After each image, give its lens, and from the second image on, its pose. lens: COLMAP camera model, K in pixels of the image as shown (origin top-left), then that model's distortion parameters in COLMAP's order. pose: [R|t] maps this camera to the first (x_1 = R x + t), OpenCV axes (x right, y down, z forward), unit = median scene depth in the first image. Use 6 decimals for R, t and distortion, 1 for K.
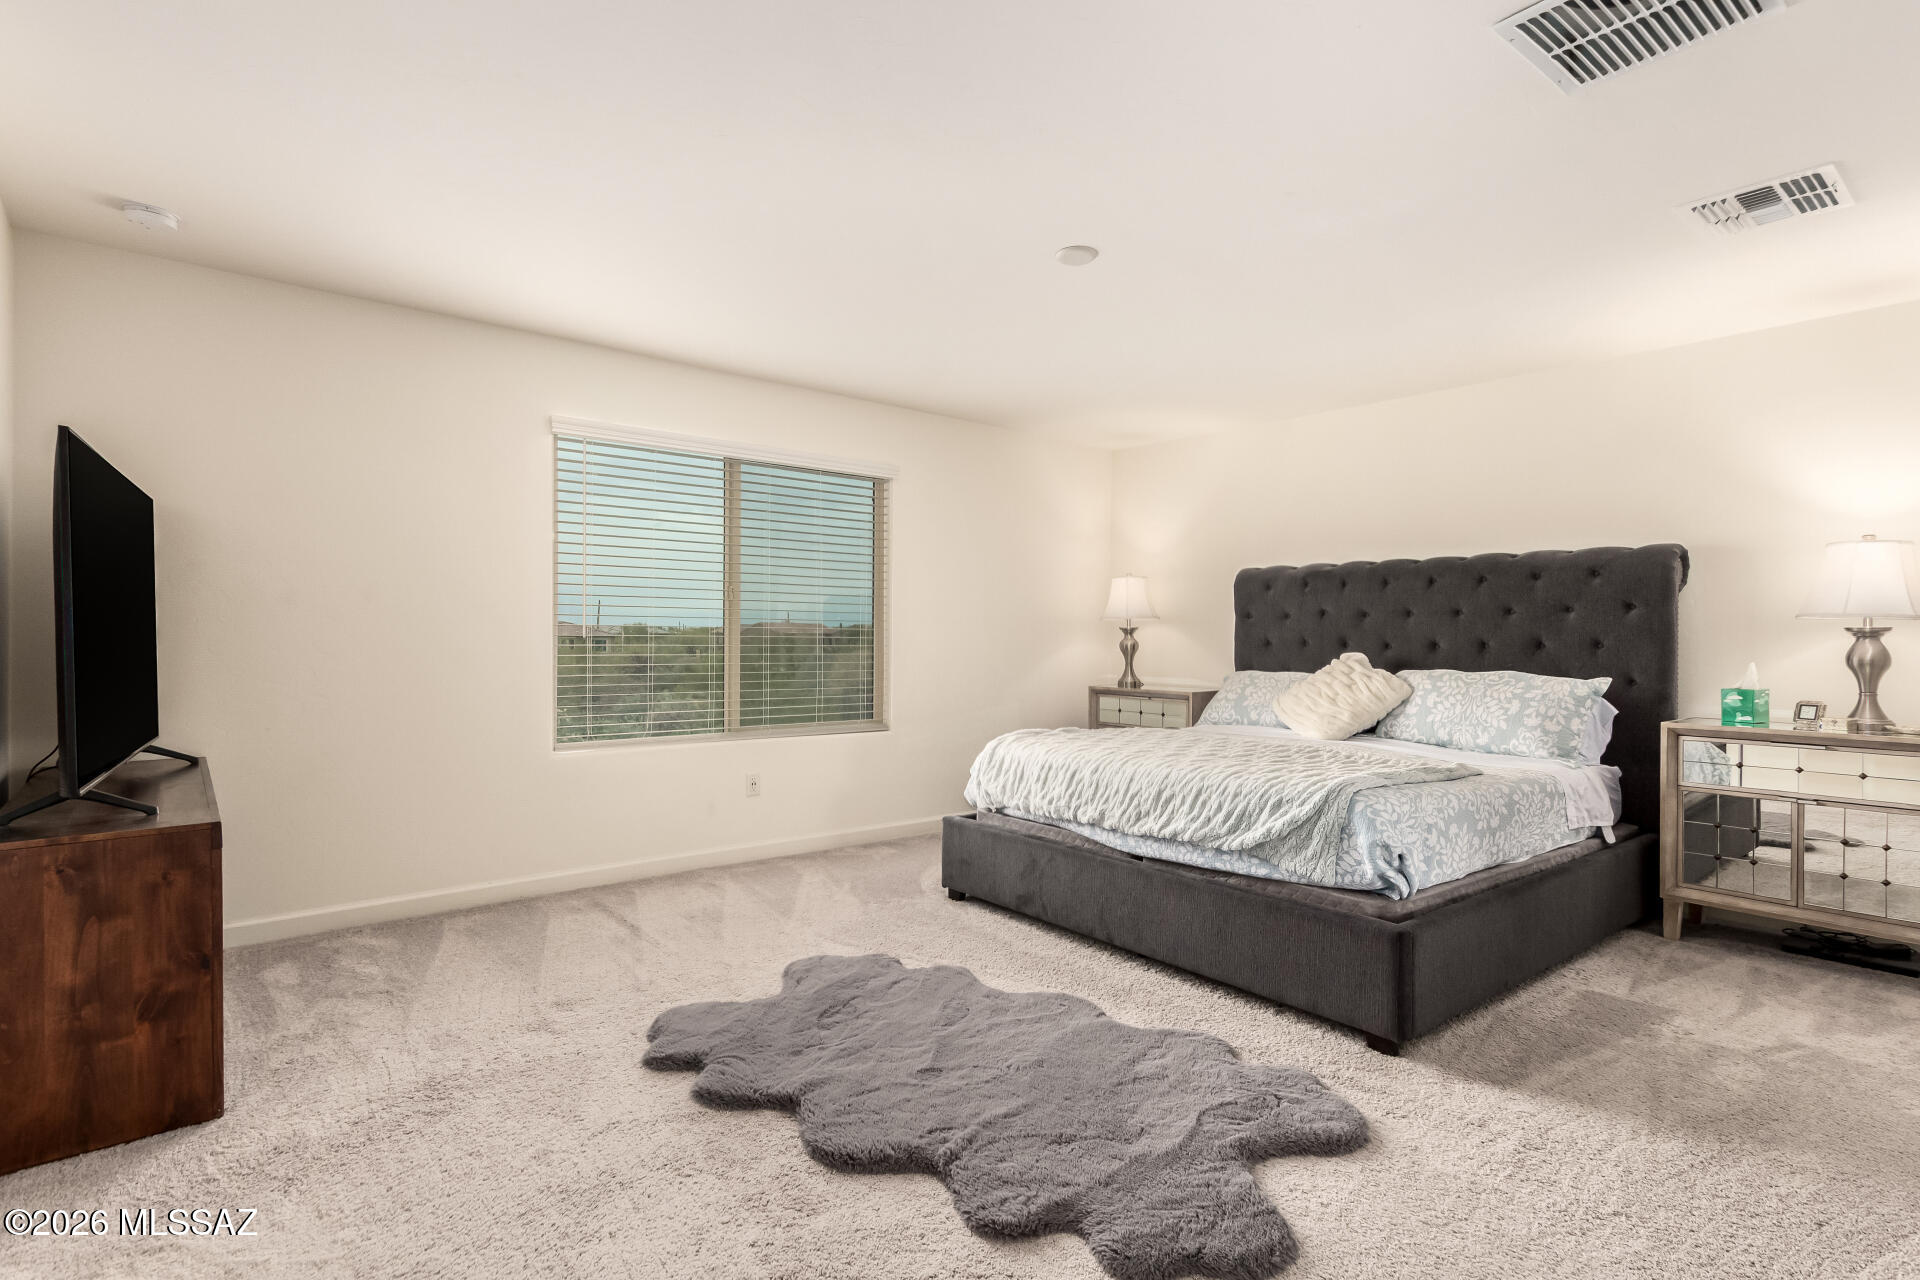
lens RADIAL K [[914.7, 0, 945.2], [0, 914.7, 646.0], [0, 0, 1]] dist [0.010830, -0.003534]
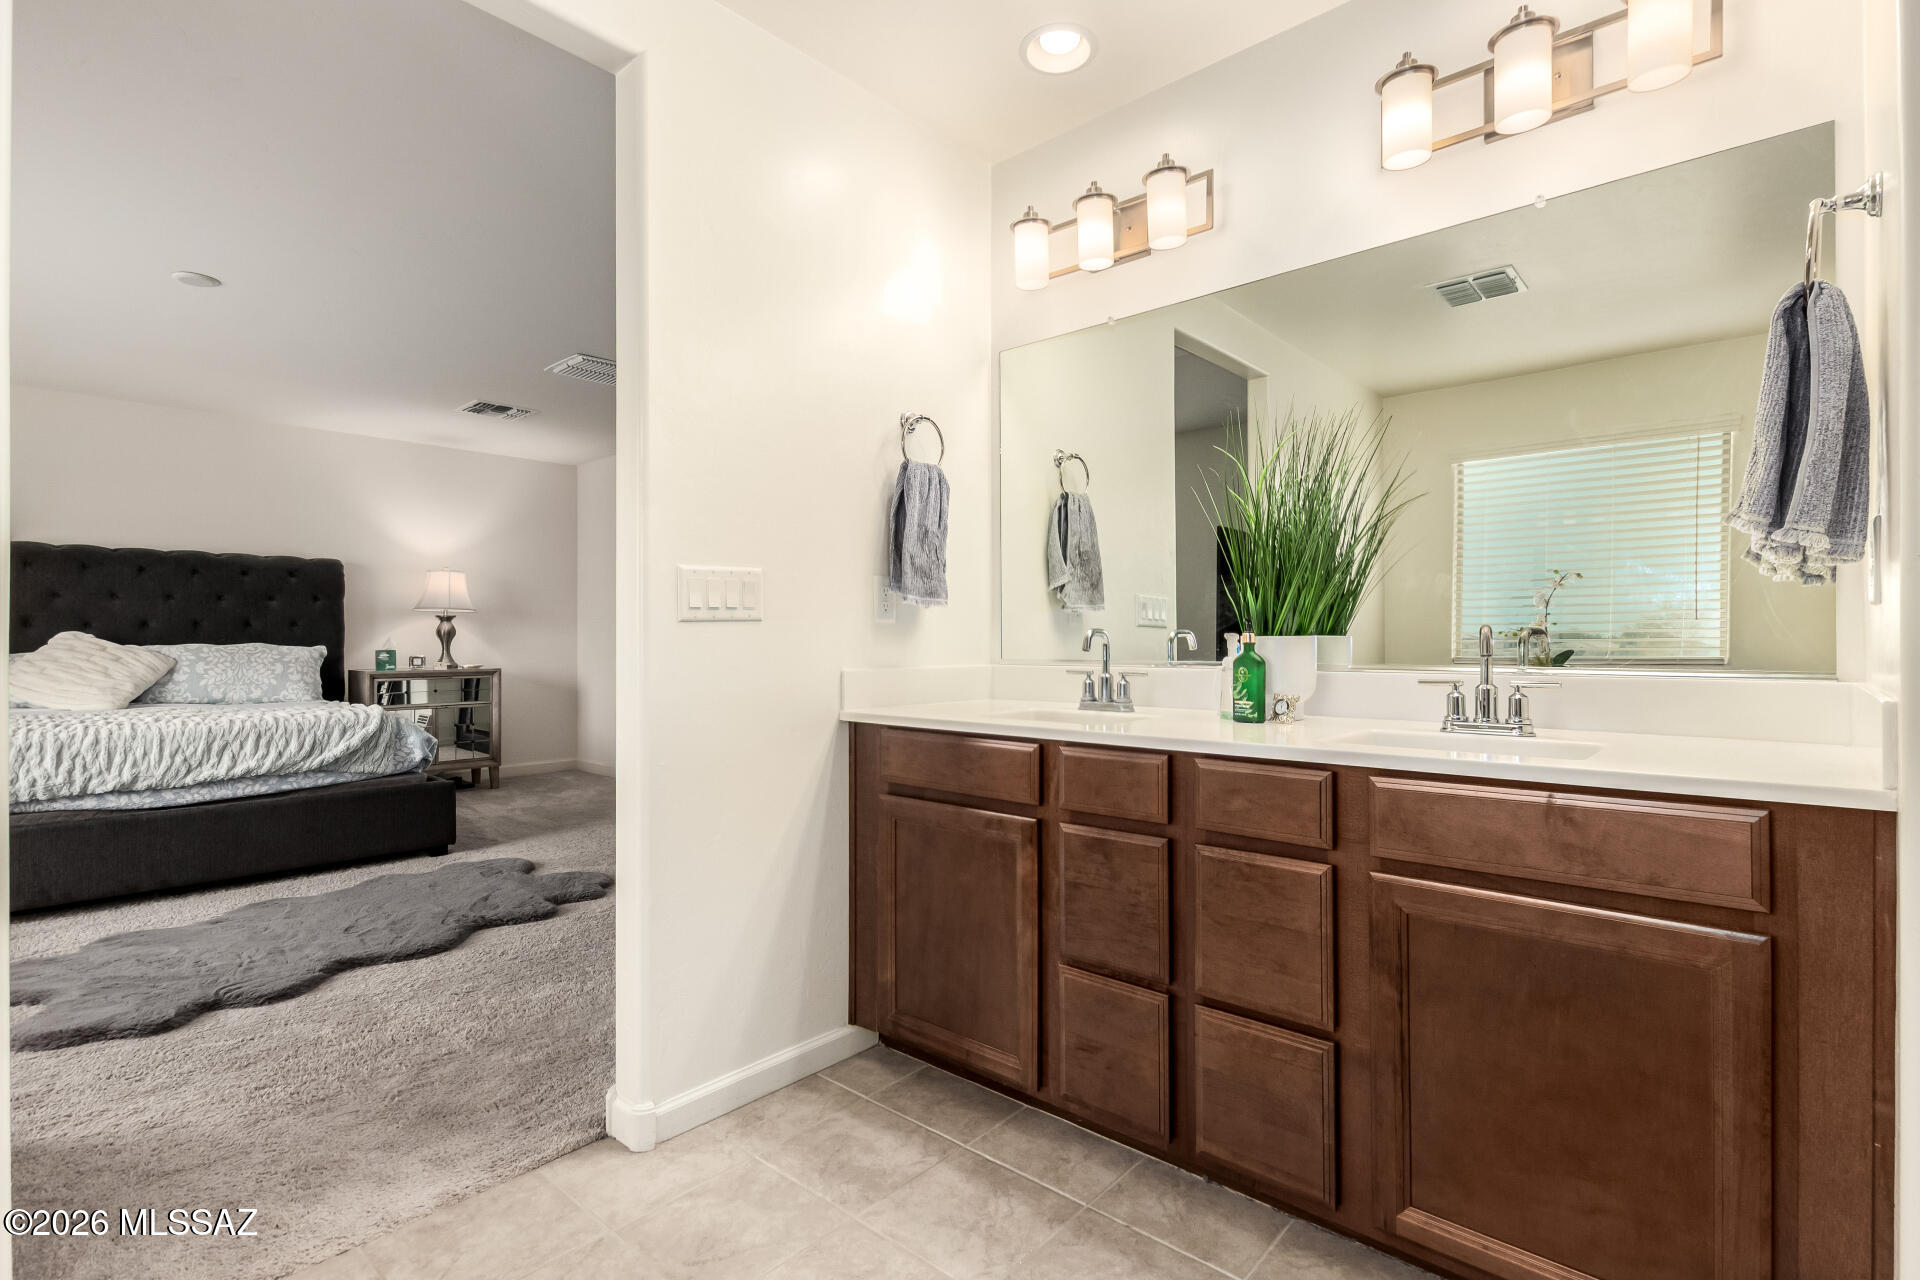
lens RADIAL K [[910.2, 0, 961.6], [0, 910.2, 638.6], [0, 0, 1]] dist [0.007801, -0.000850]
pose [[-0.139295, -0.006898, 0.990227, -0.984572], [0.005007, 0.999958, 0.007670, 0.018324], [-0.990238, 0.006026, -0.139254, 0.191517]]
